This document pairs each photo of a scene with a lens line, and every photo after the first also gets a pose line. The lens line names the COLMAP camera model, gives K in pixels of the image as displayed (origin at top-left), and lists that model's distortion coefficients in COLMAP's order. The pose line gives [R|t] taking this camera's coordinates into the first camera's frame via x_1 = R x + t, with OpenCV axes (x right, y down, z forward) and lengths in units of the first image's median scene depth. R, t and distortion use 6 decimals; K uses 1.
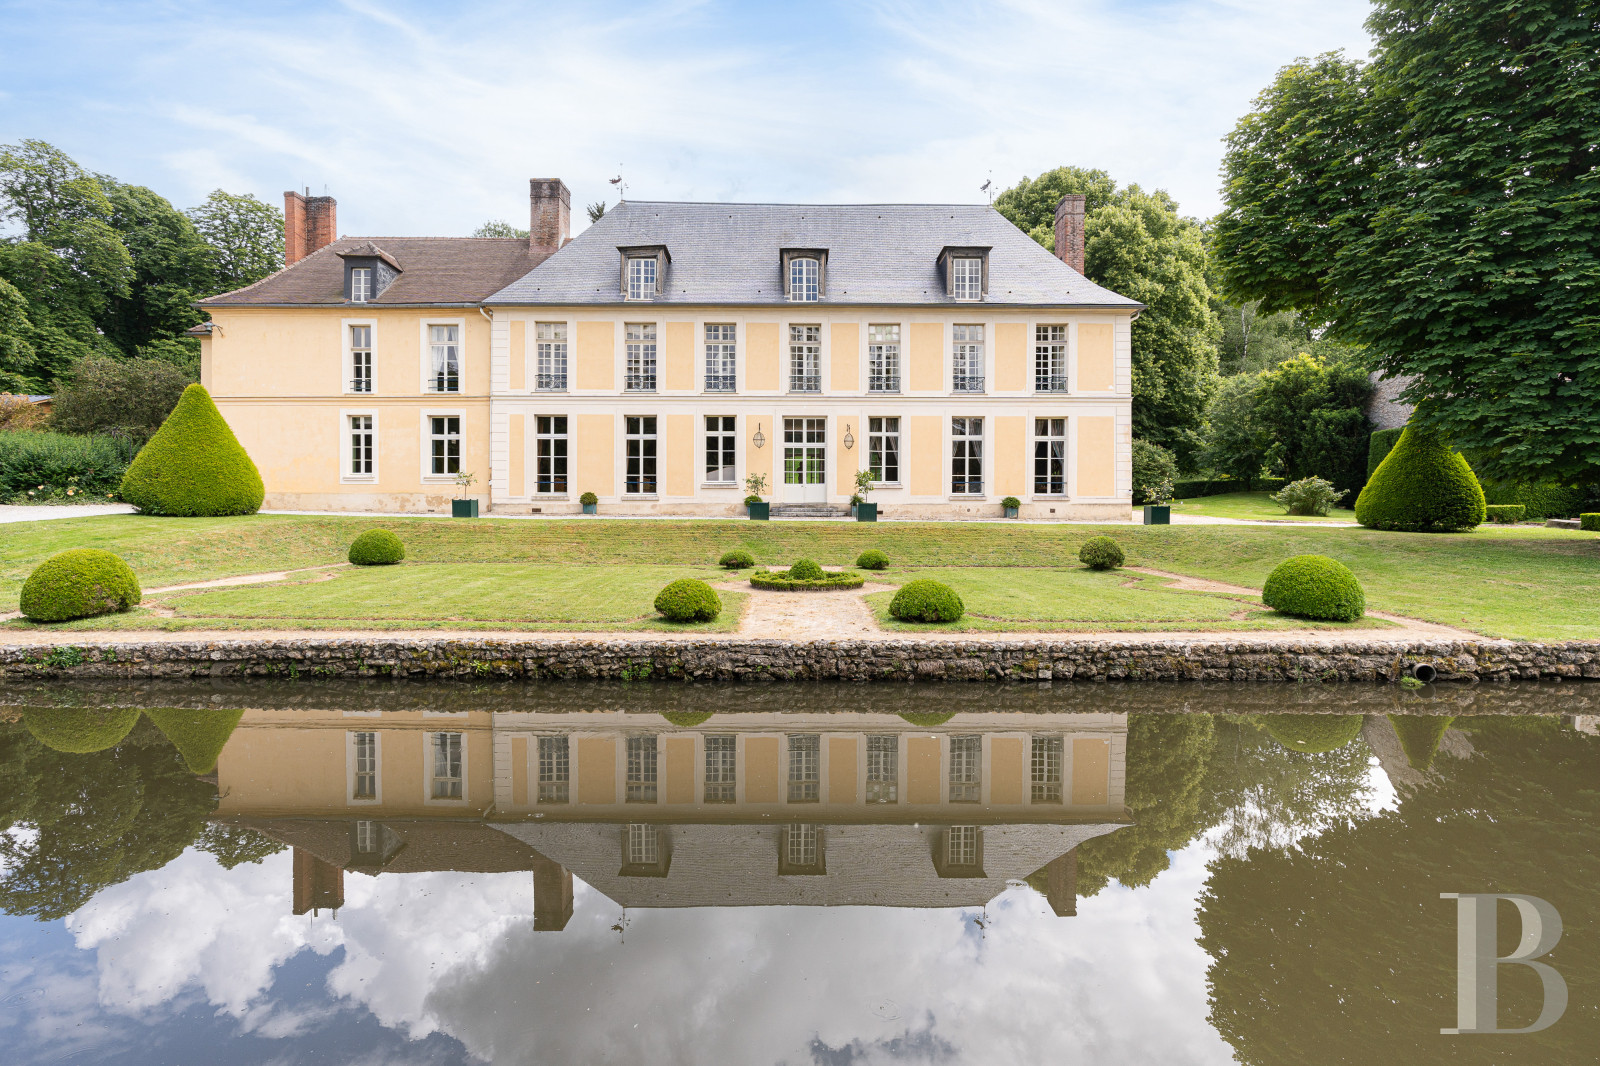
lens RADIAL K [[1038.8, 0, 798.2], [0, 1038.8, 565.8], [0, 0, 1]] dist [-0.008442, 0.000340]
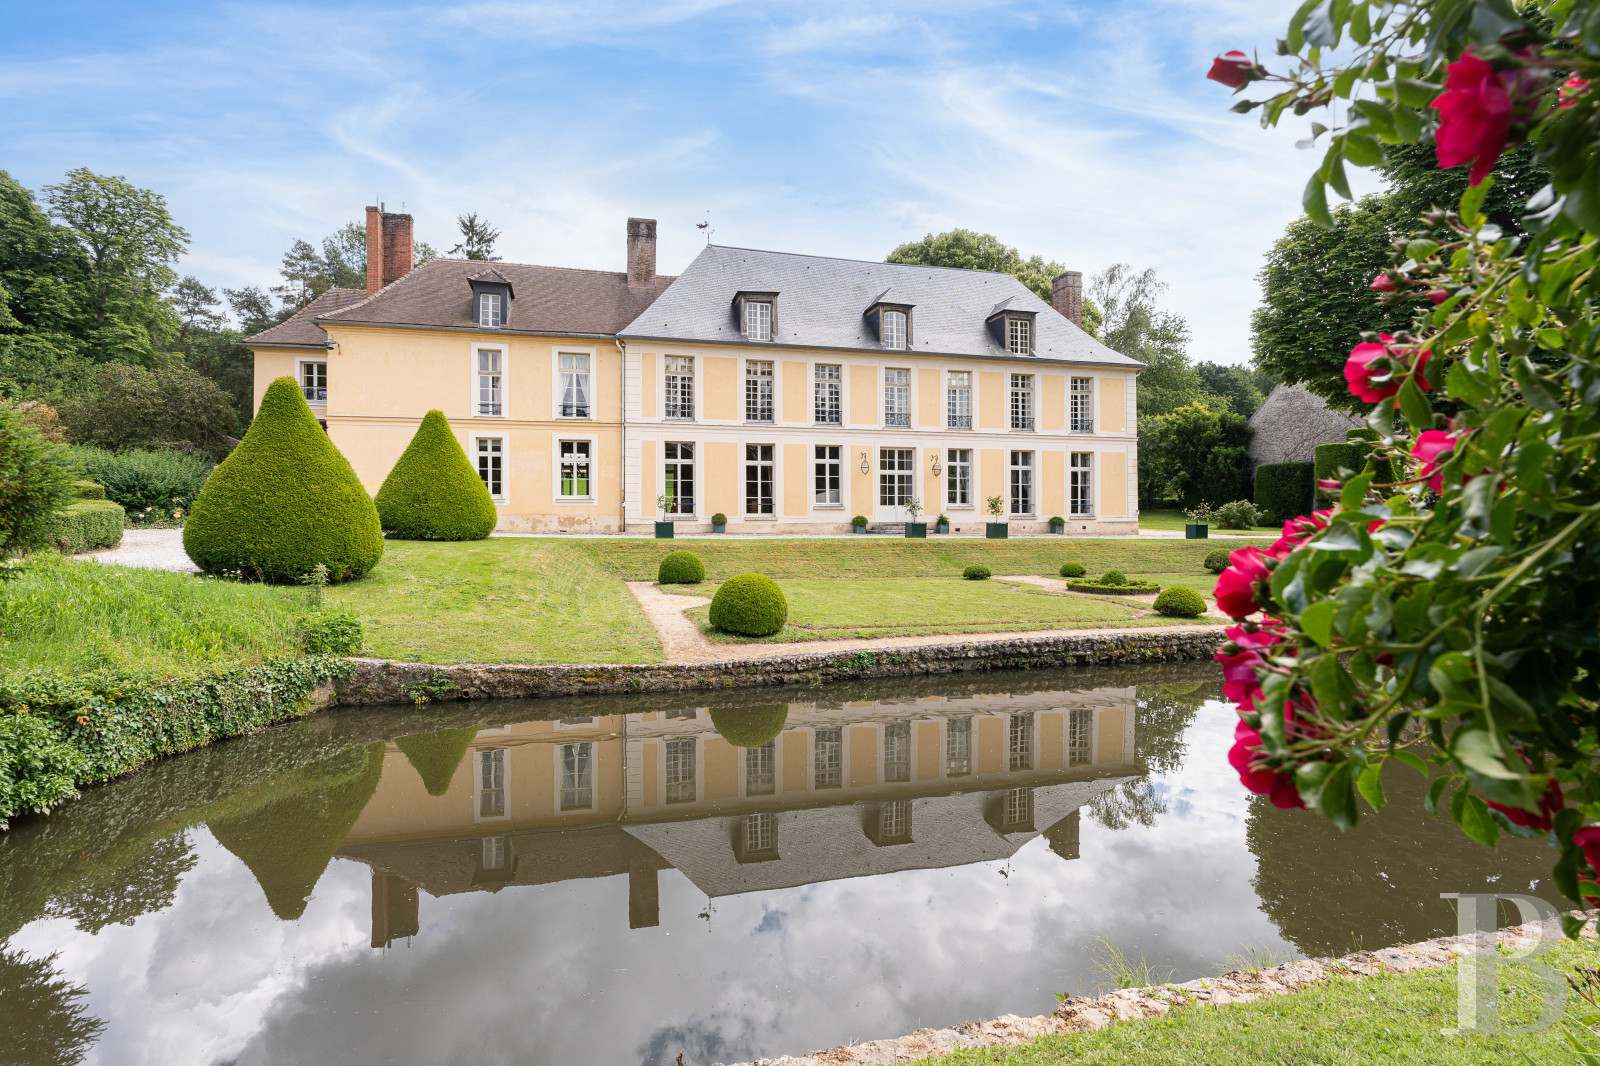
lens RADIAL K [[1038.8, 0, 798.2], [0, 1038.8, 565.8], [0, 0, 1]] dist [-0.008442, 0.000340]
pose [[0.945975, -0.018413, 0.323716, -0.473872], [0.021133, 0.999765, -0.004887, -0.008404], [-0.323550, 0.011464, 0.946142, -0.061001]]
